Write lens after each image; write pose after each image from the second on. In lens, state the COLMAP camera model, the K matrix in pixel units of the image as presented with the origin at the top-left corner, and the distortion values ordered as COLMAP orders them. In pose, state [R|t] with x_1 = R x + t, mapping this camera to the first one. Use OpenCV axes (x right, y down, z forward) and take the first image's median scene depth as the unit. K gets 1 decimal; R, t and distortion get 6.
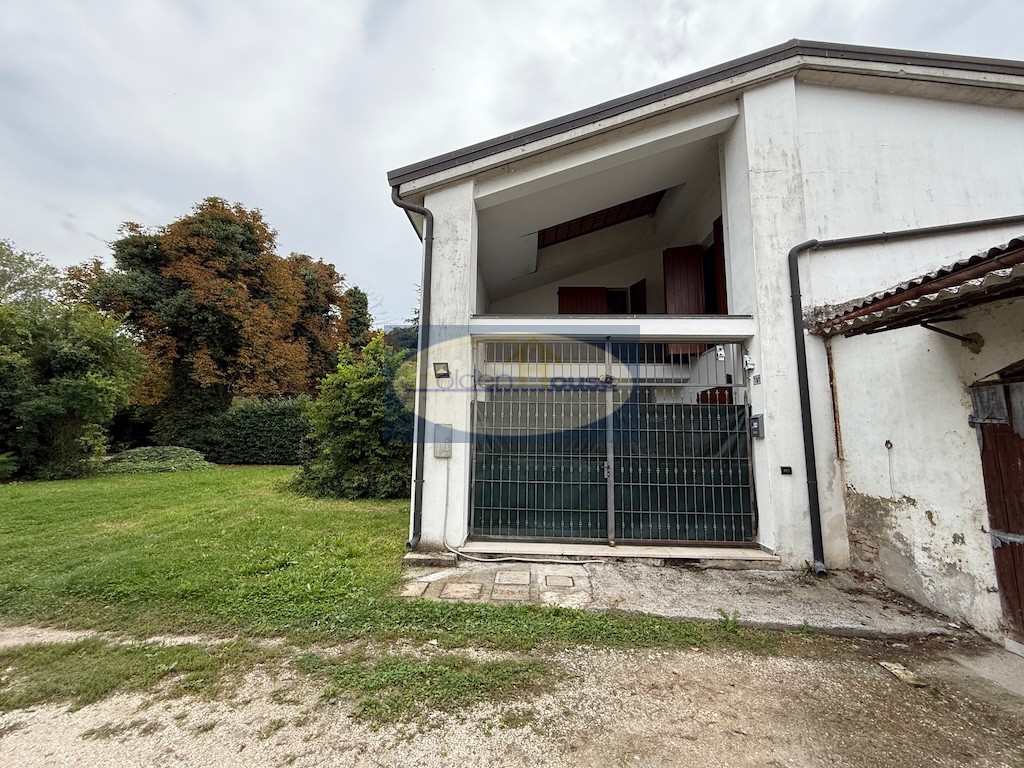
lens RADIAL K [[415.5, 0, 510.9], [0, 415.5, 387.8], [0, 0, 1]] dist [-0.000919, 0.000972]
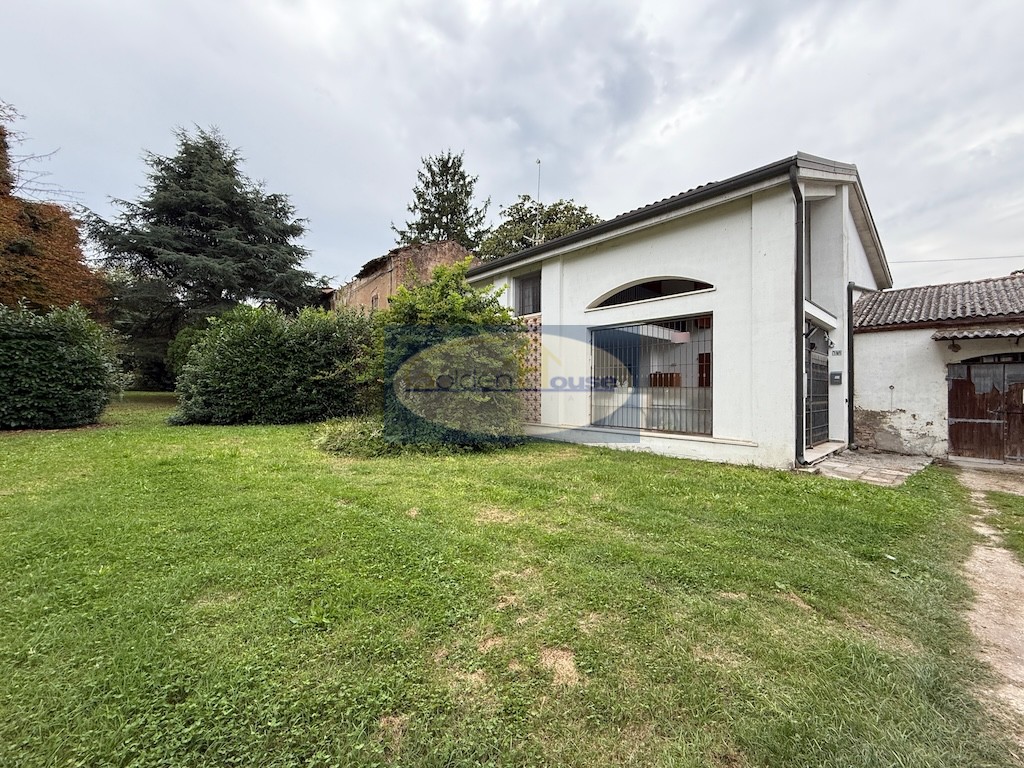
lens RADIAL K [[415.5, 0, 510.3], [0, 415.5, 384.9], [0, 0, 1]] dist [-0.000919, 0.000972]
pose [[0.760006, 0.003817, 0.649905, -2.262137], [-0.086003, 0.991779, 0.094748, 0.094139], [-0.644201, -0.127903, 0.754087, 0.676438]]
